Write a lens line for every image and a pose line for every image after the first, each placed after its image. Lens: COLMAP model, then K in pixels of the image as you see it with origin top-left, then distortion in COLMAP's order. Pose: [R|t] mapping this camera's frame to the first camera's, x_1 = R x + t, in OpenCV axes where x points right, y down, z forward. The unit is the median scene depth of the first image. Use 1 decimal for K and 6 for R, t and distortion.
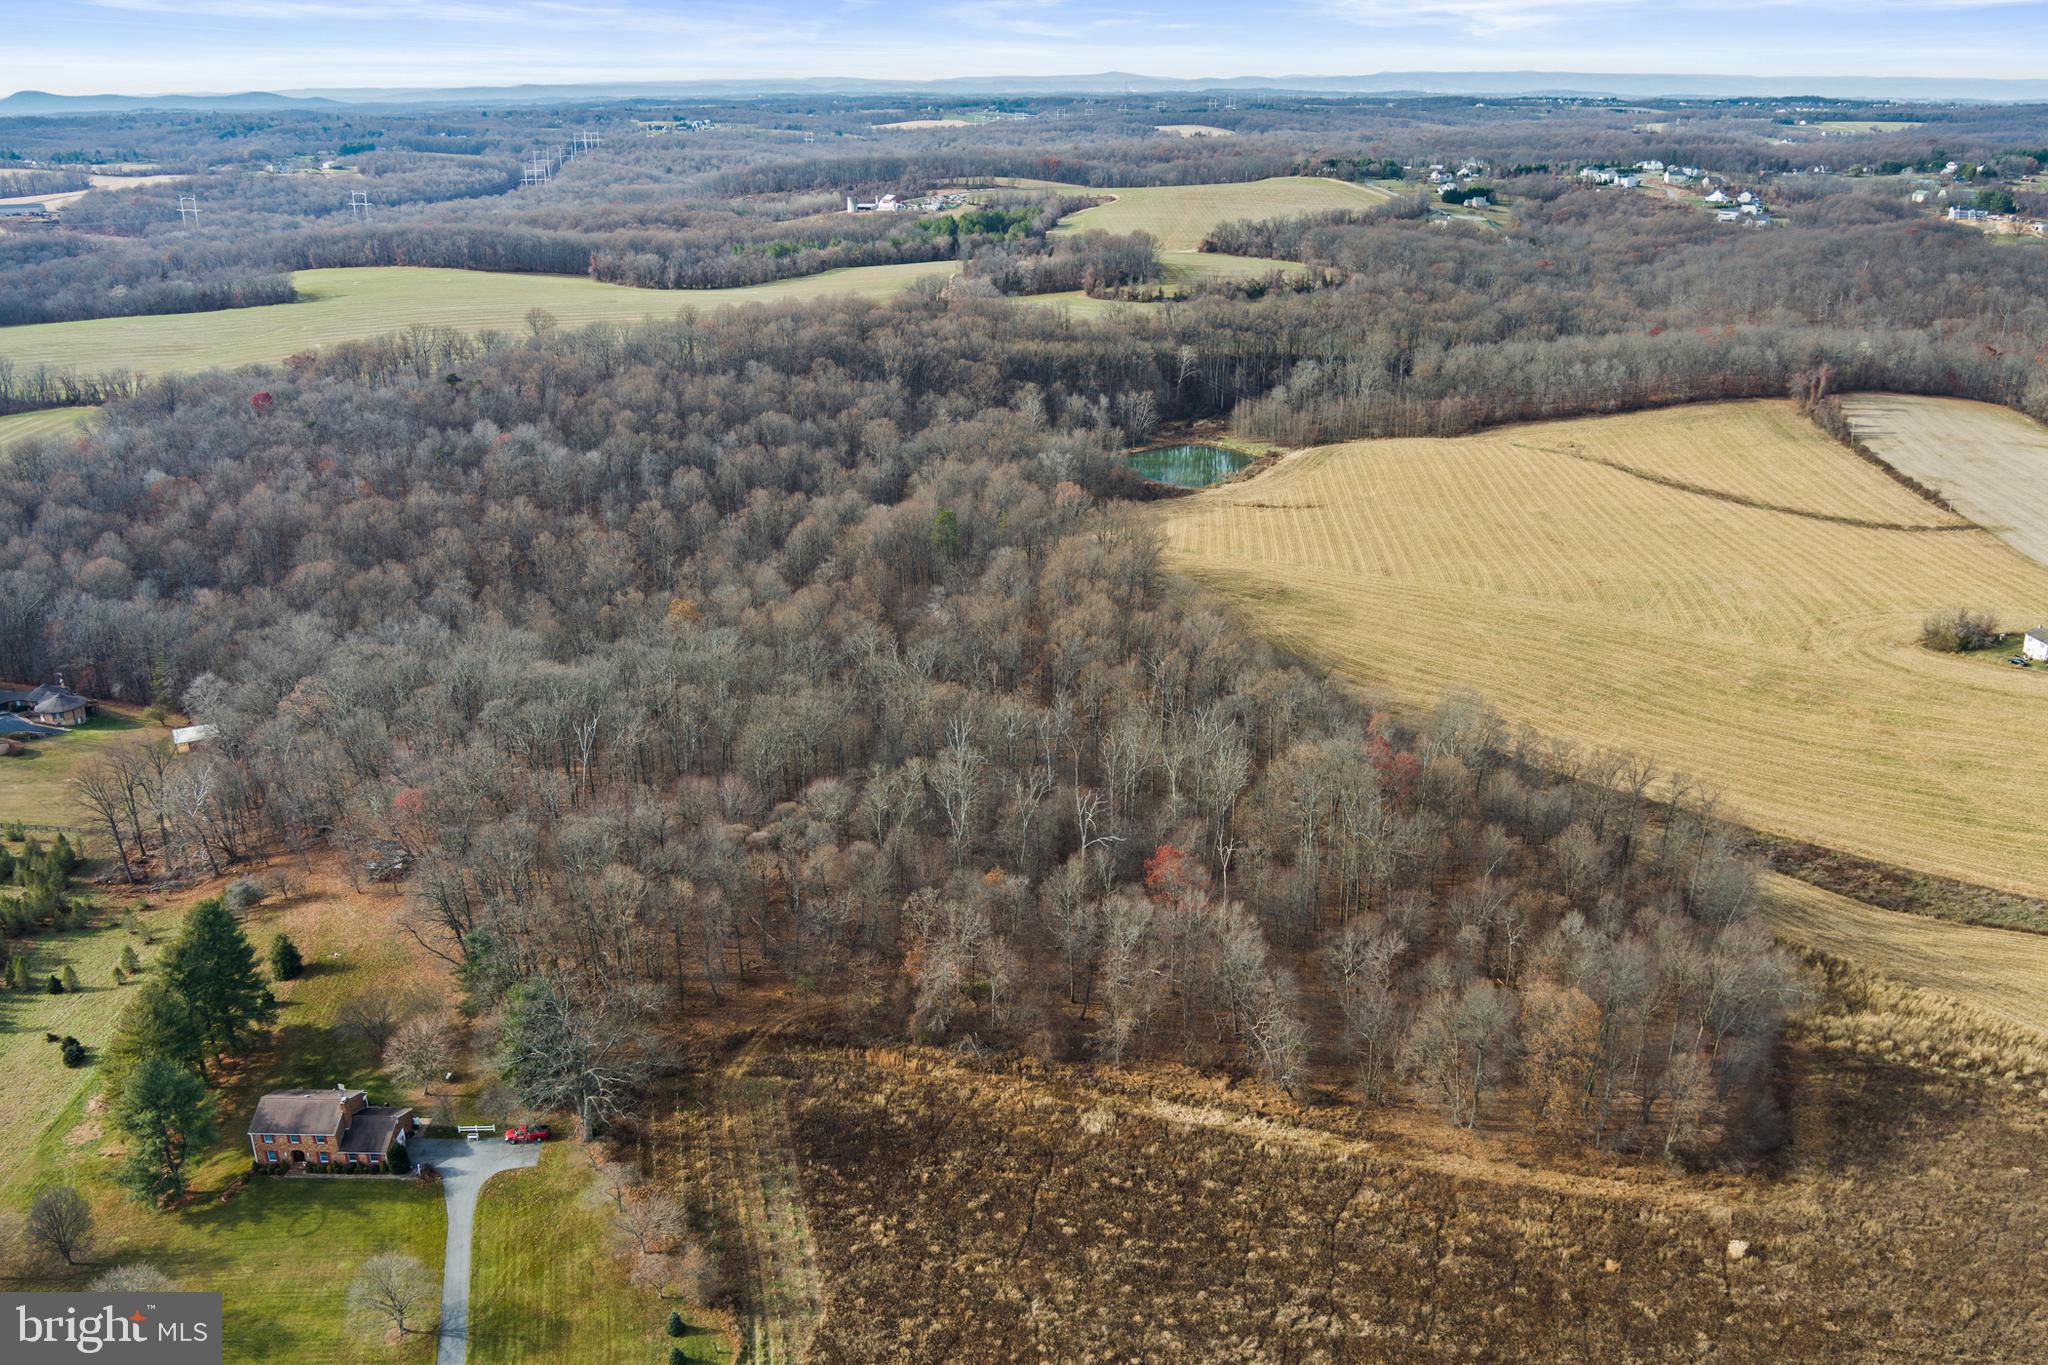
lens RADIAL K [[1677.4, 0, 1026.3], [0, 1677.4, 678.0], [0, 0, 1]] dist [-0.076952, 0.019186]
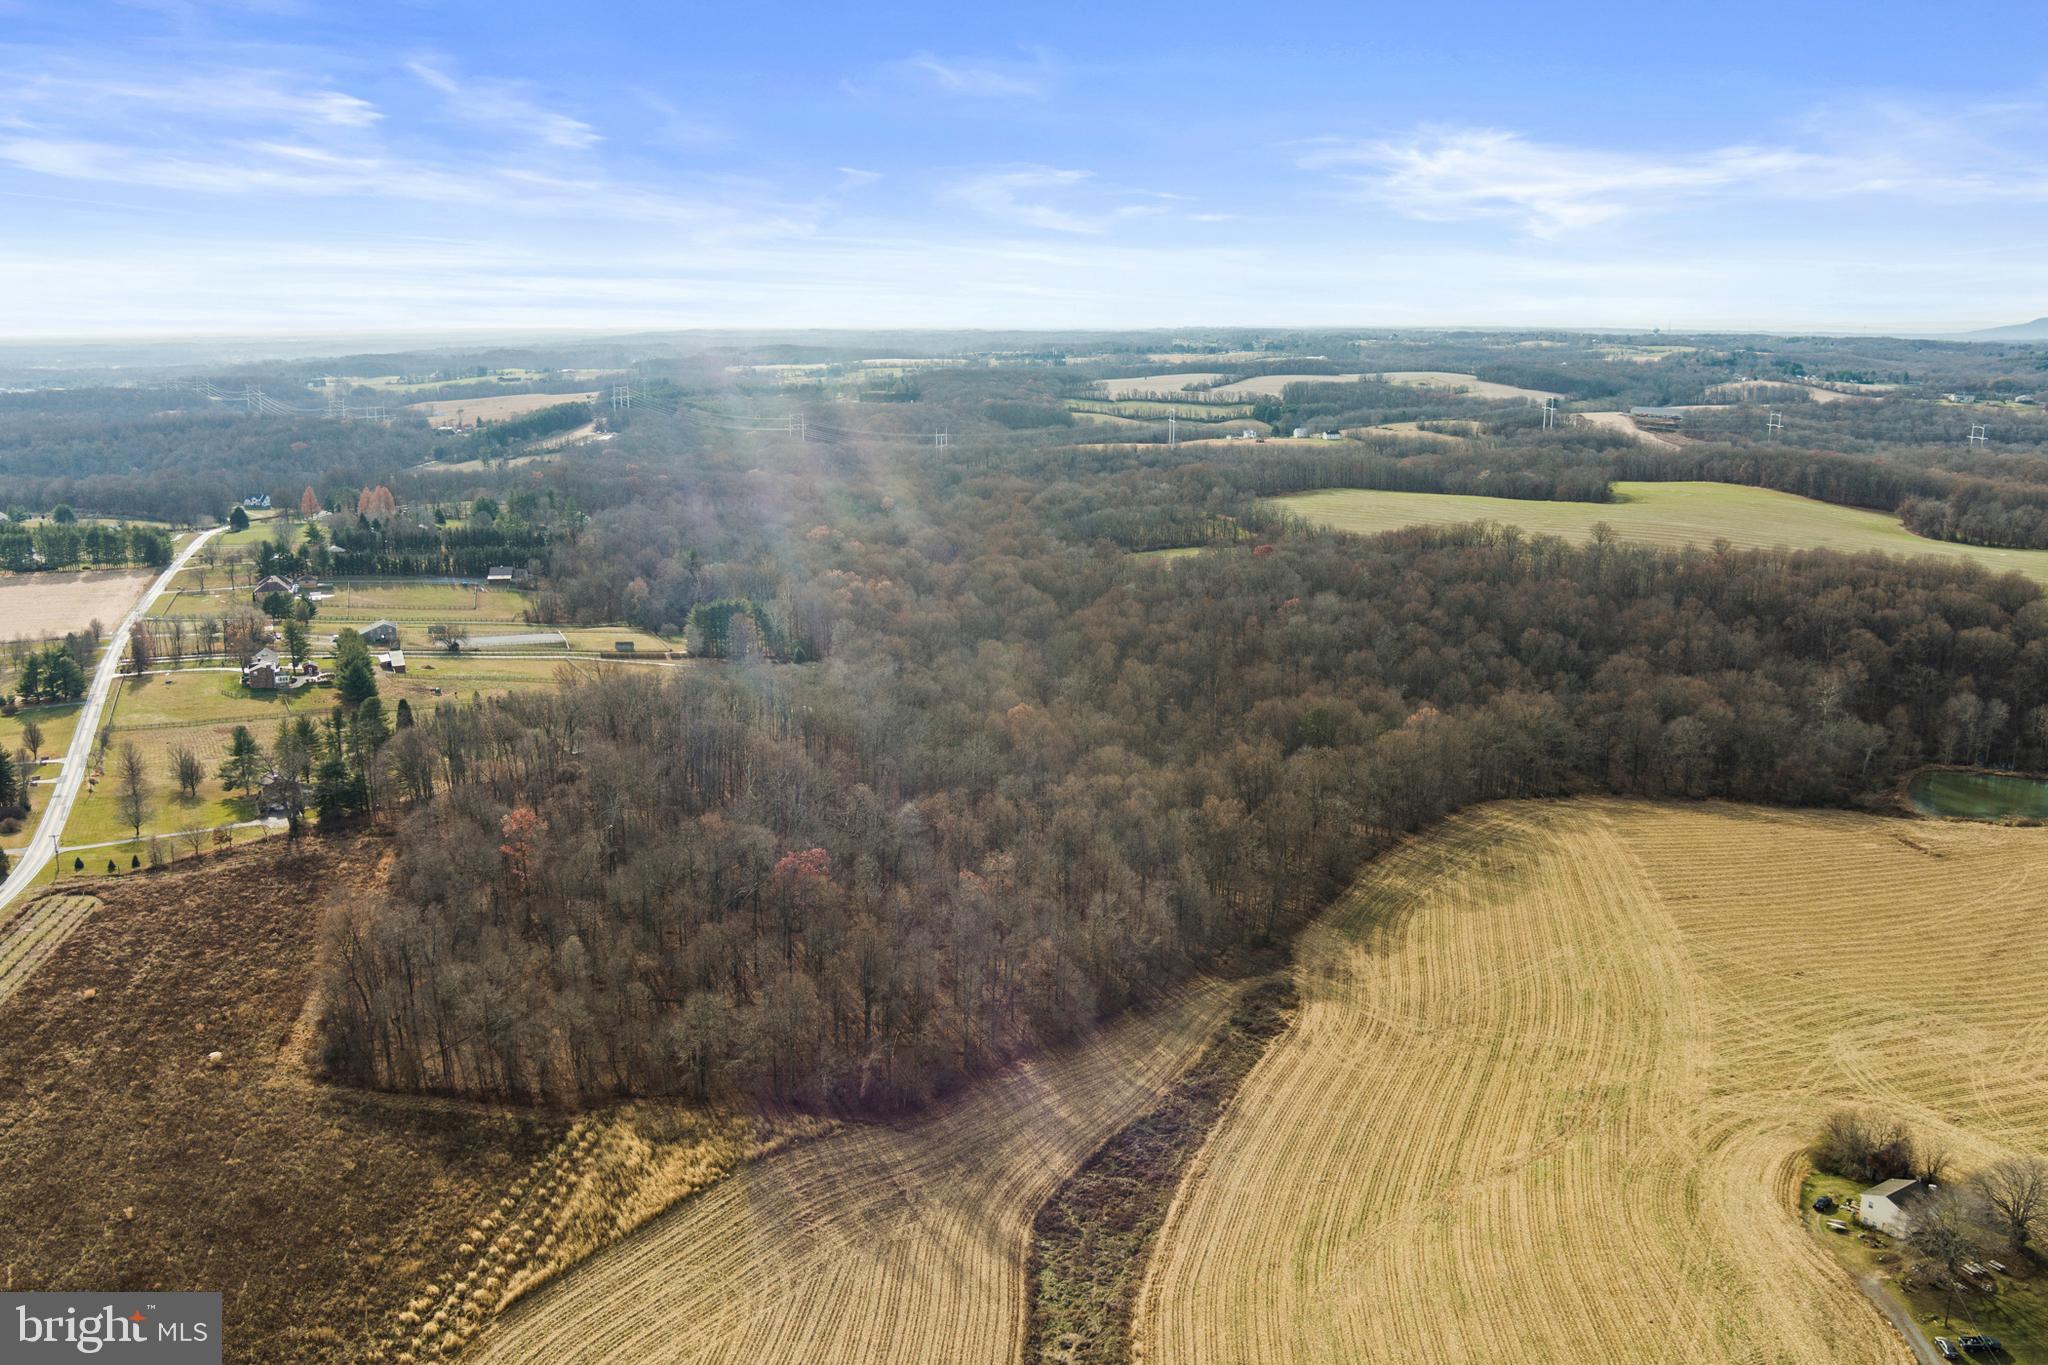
lens RADIAL K [[1701.9, 0, 1024.9], [0, 1701.9, 678.7], [0, 0, 1]] dist [-0.070097, 0.002294]
pose [[0.451866, 0.192457, -0.871078, 0.500275], [-0.305239, 0.950869, 0.051745, -0.071629], [0.838240, 0.242506, 0.488411, 0.192615]]
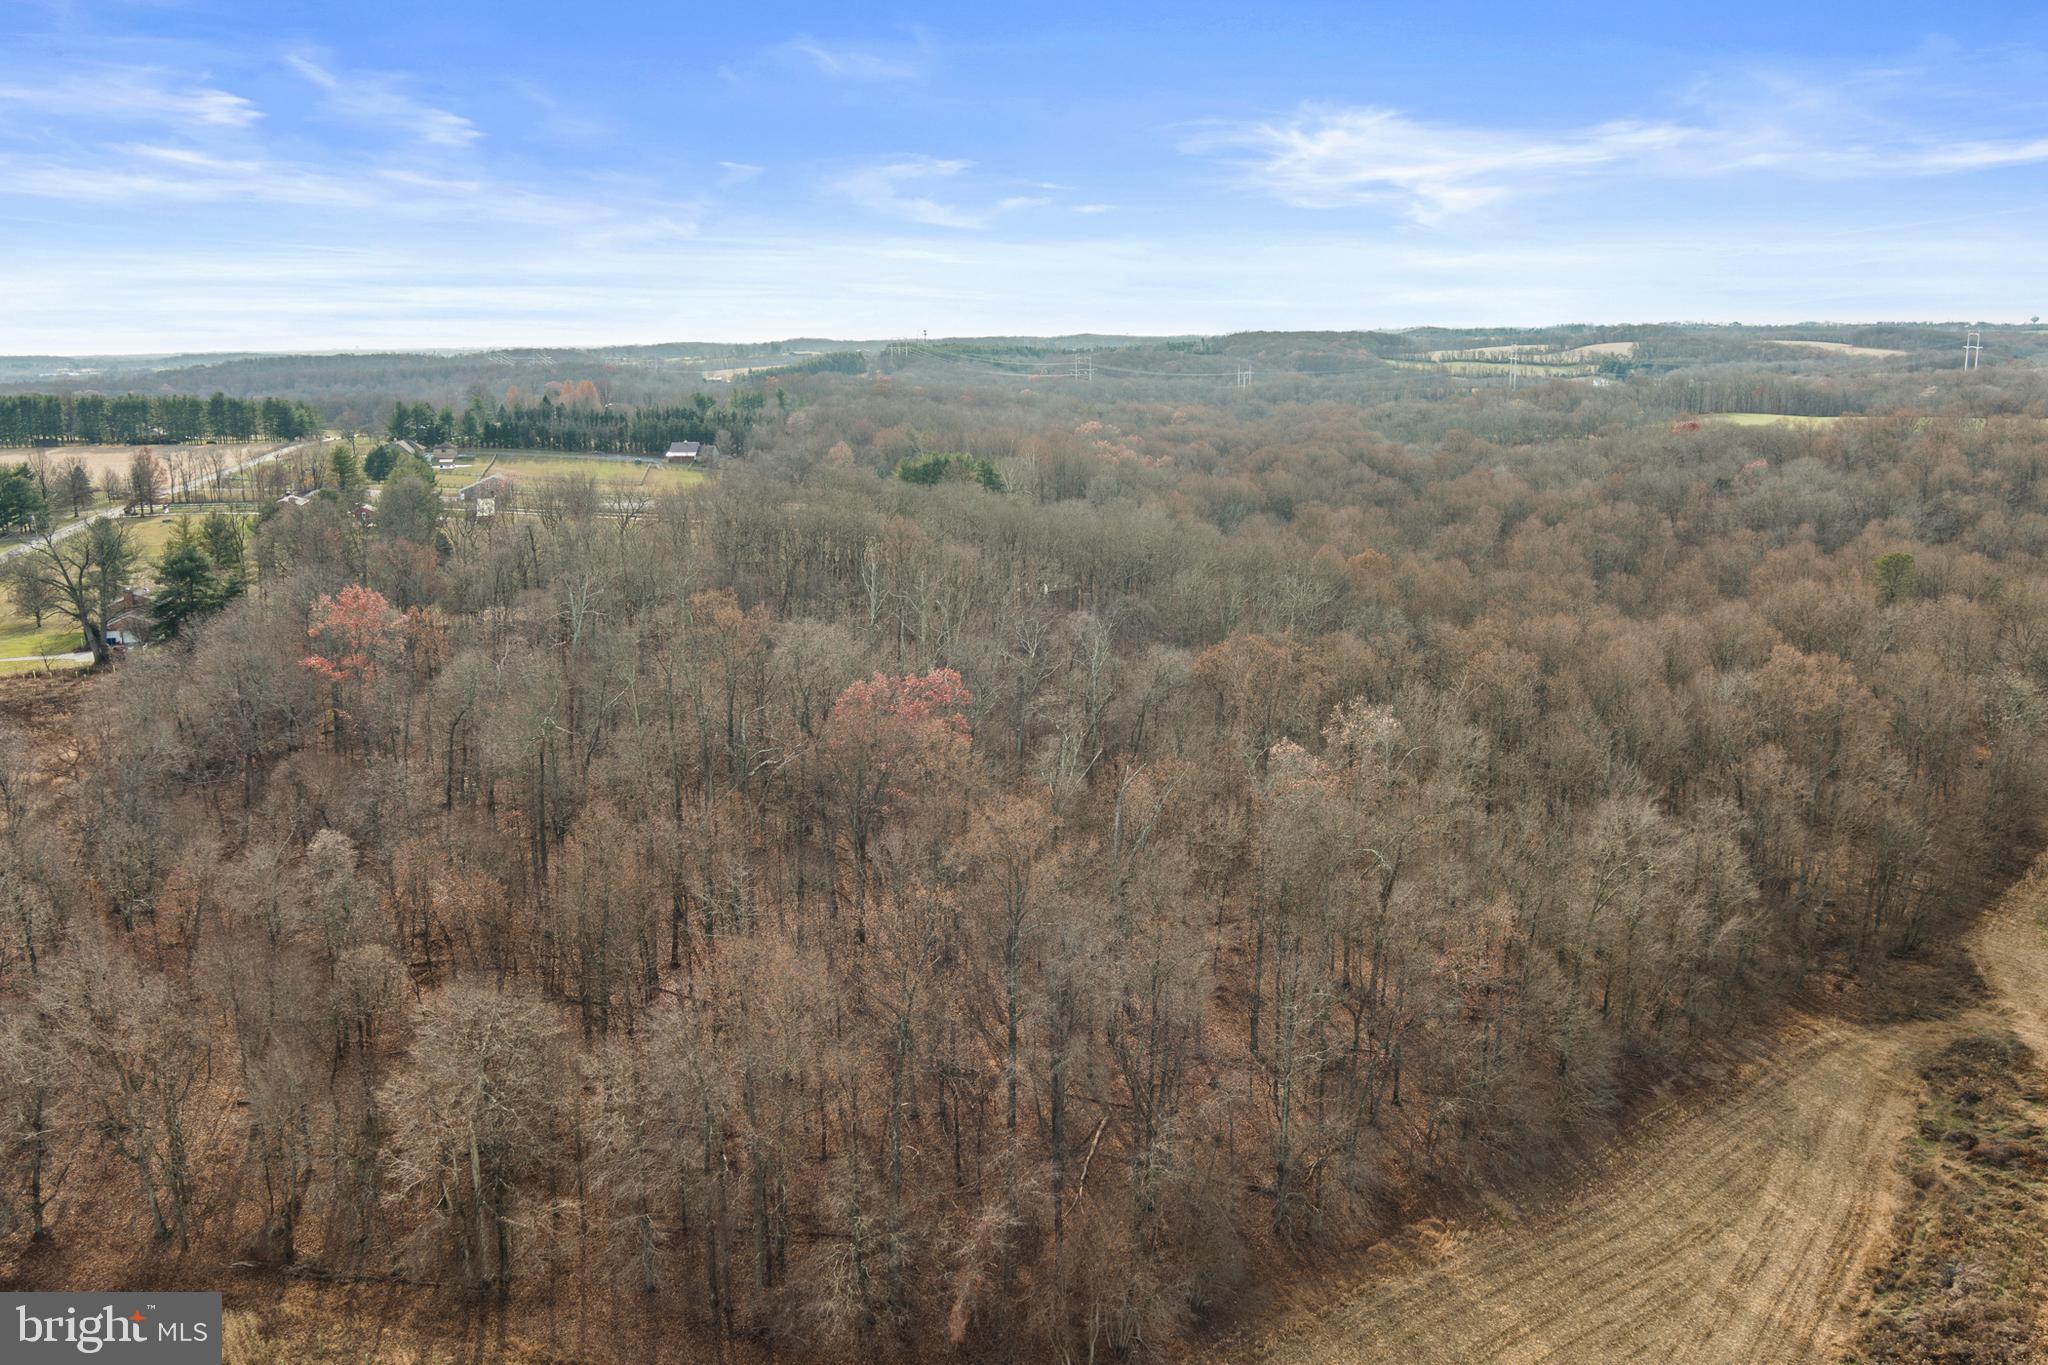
lens RADIAL K [[1677.4, 0, 1026.3], [0, 1677.4, 678.0], [0, 0, 1]] dist [-0.076952, 0.019186]
pose [[0.288209, 0.195623, -0.937373, 0.268381], [-0.320544, 0.942144, 0.098063, -0.008069], [0.902323, 0.272207, 0.334240, 0.325825]]
